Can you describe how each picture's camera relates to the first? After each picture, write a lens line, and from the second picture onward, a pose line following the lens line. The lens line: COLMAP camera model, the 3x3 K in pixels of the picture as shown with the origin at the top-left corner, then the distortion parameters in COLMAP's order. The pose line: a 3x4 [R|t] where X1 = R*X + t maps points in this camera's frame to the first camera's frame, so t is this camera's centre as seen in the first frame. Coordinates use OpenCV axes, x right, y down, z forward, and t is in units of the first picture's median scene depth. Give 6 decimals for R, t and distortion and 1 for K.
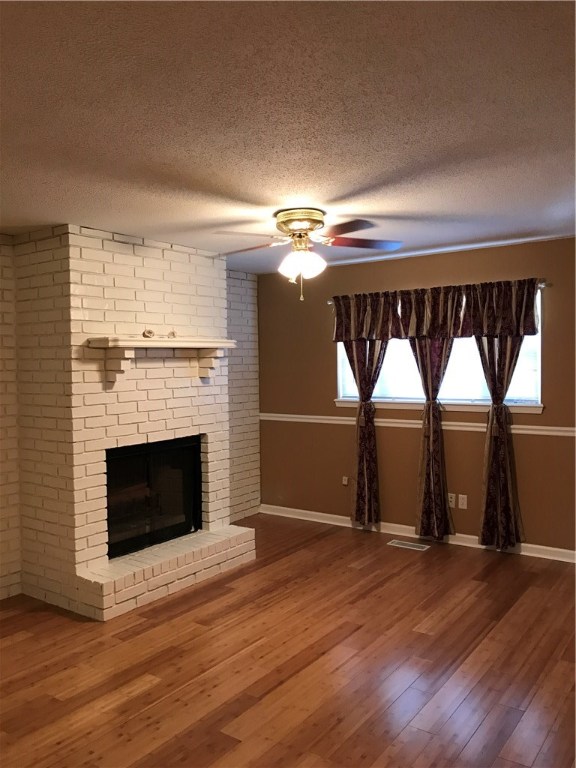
lens RADIAL K [[627.8, 0, 299.8], [0, 627.8, 382.0], [0, 0, 1]] dist [0.026656, -0.027341]
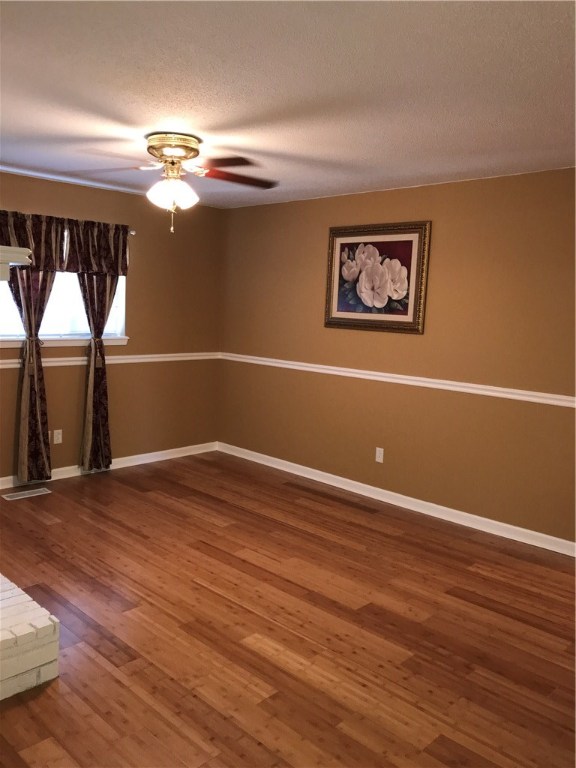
lens RADIAL K [[627.8, 0, 284.1], [0, 627.8, 380.8], [0, 0, 1]] dist [0.026656, -0.027341]
pose [[0.174459, -0.098007, 0.979775, -0.797197], [-0.007857, 0.994864, 0.100915, -0.003688], [-0.984633, -0.025303, 0.172793, 0.577526]]
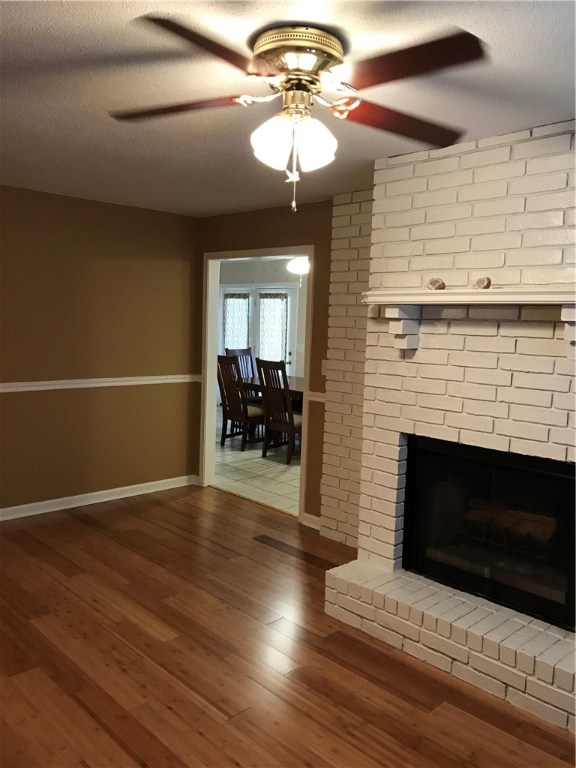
lens RADIAL K [[627.8, 0, 294.4], [0, 627.8, 384.6], [0, 0, 1]] dist [0.026656, -0.027341]
pose [[-0.181949, 0.110672, -0.977060, 0.473199], [-0.063050, 0.990288, 0.123911, -0.042558], [0.981285, 0.084149, -0.173204, 0.960755]]
